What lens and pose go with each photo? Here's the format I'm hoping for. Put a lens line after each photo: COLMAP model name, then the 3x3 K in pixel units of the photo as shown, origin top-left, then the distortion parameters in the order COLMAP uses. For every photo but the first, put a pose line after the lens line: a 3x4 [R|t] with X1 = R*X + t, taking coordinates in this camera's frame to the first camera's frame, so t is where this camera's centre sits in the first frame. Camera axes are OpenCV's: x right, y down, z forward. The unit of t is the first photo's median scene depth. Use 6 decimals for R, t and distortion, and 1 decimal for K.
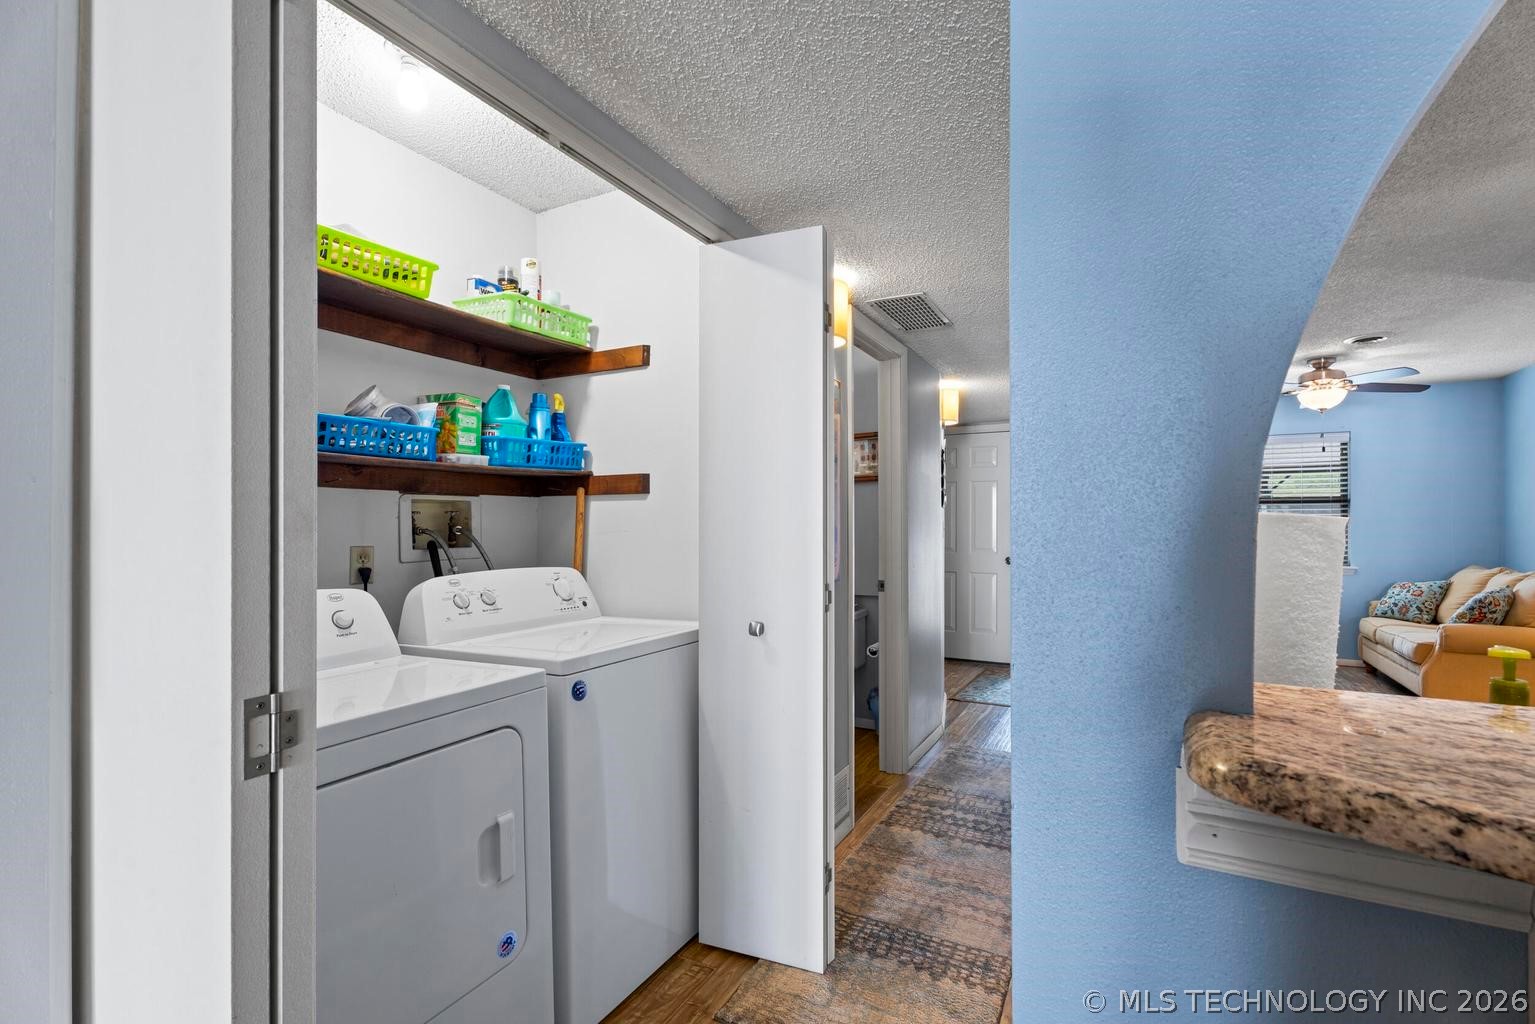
lens RADIAL K [[696.8, 0, 769.7], [0, 696.8, 510.8], [0, 0, 1]] dist [0.004039, 0.000524]
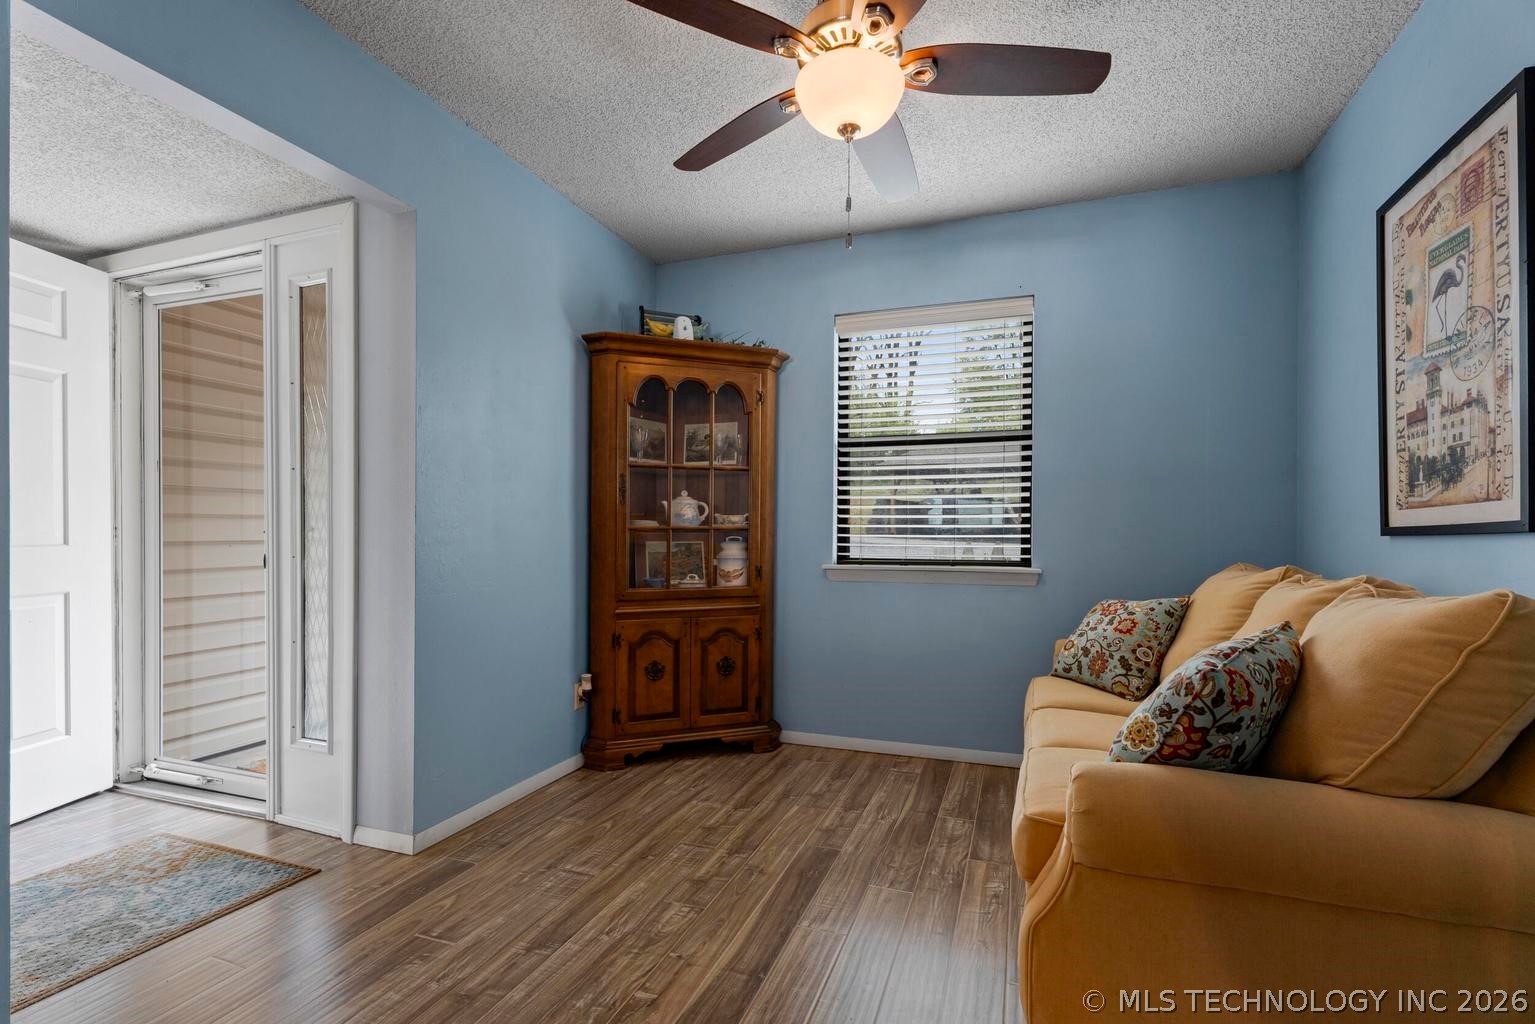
lens RADIAL K [[696.8, 0, 769.7], [0, 696.8, 526.0], [0, 0, 1]] dist [0.004039, 0.000524]
pose [[0.990977, 0.001929, 0.134021, 0.652427], [-0.003789, 0.999900, 0.013623, 0.049535], [-0.133981, -0.014008, 0.990885, 0.601390]]
